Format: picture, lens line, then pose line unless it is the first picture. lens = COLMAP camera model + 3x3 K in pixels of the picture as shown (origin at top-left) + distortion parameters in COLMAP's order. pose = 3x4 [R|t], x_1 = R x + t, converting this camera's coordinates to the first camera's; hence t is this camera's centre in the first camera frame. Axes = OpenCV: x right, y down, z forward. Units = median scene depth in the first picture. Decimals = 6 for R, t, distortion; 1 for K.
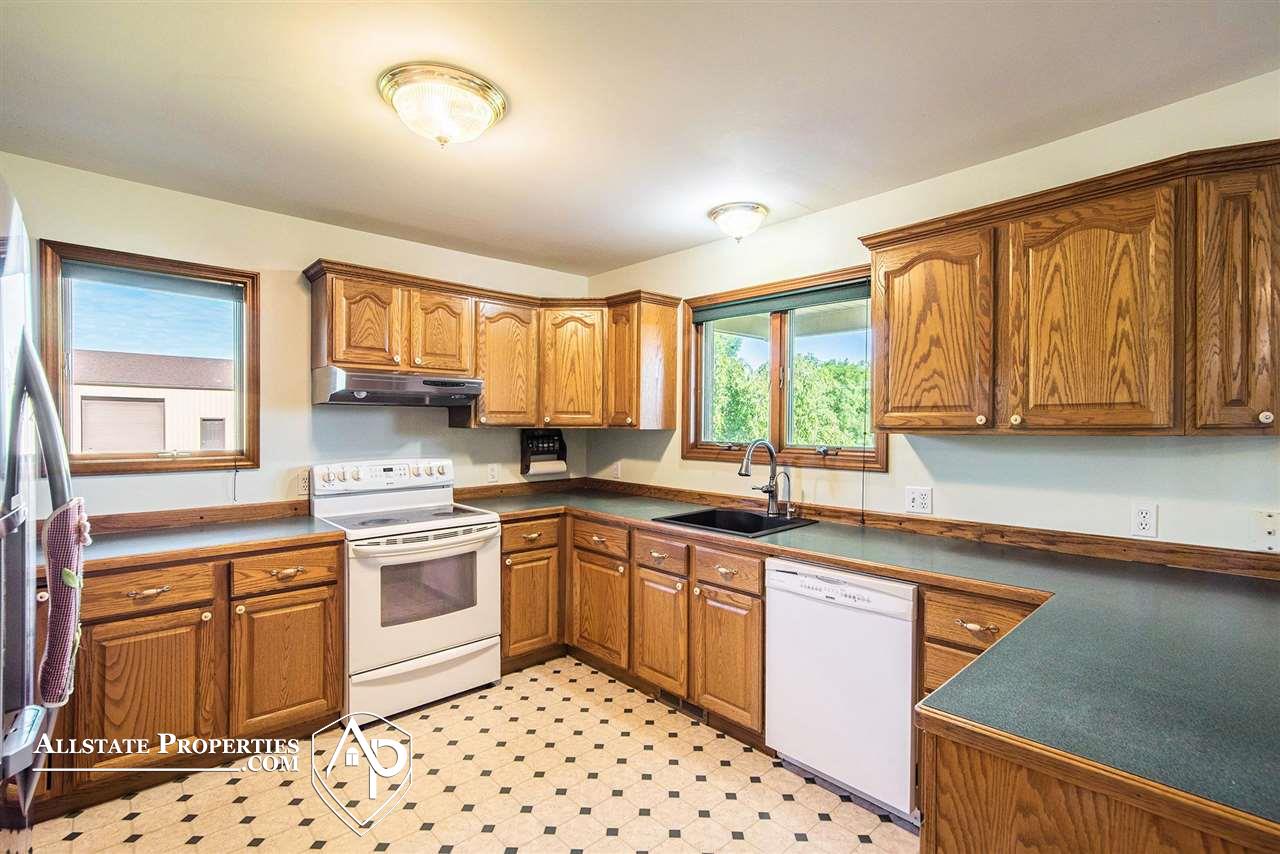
lens RADIAL K [[595.1, 0, 641.7], [0, 595.1, 429.7], [0, 0, 1]] dist [0.001884, 0.001008]
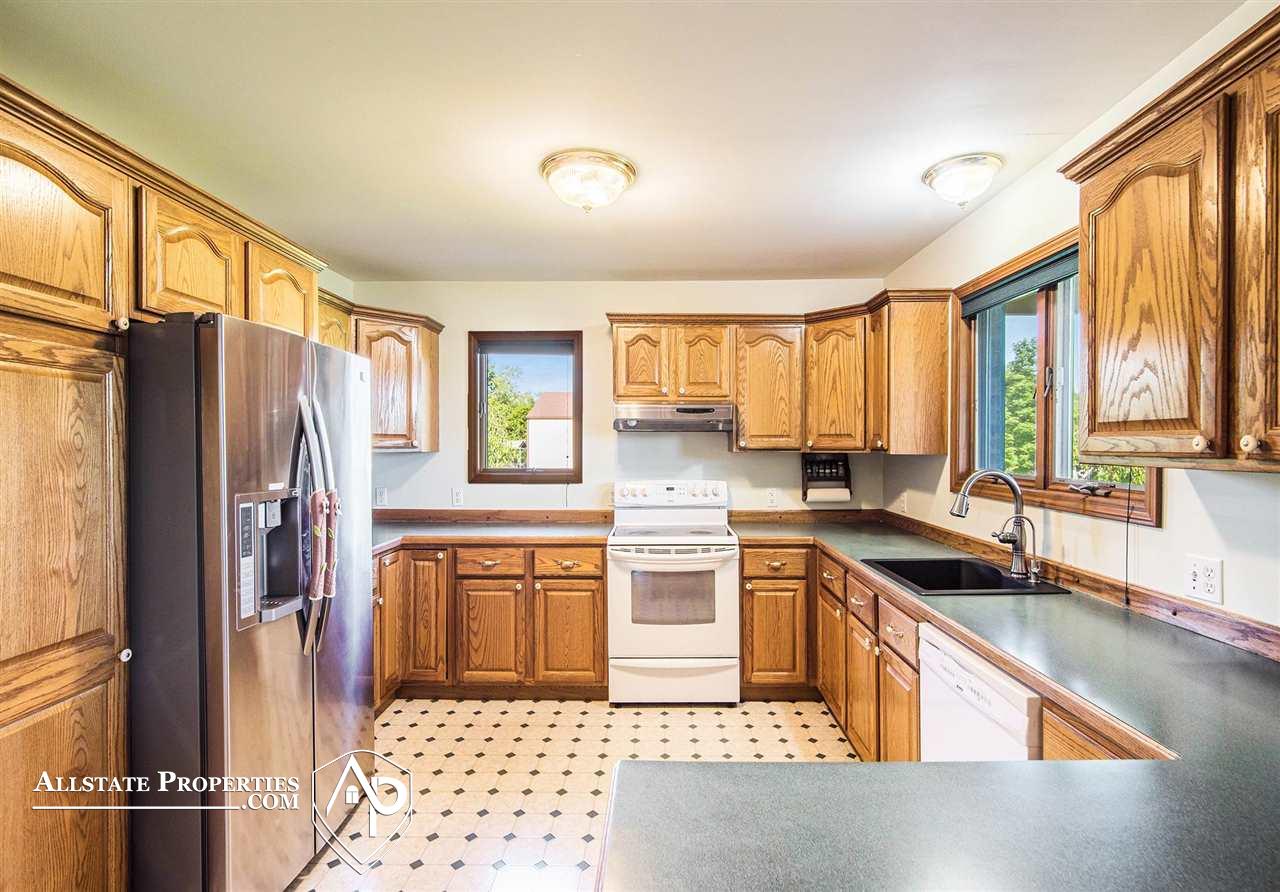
lens RADIAL K [[641.0, 0, 645.3], [0, 641.0, 451.9], [0, 0, 1]] dist [0.023844, -0.000239]
pose [[0.705555, 0.004973, -0.708638, 0.432659], [-0.006028, 0.999981, 0.001016, -0.003530], [0.708630, 0.003555, 0.705571, 0.123067]]
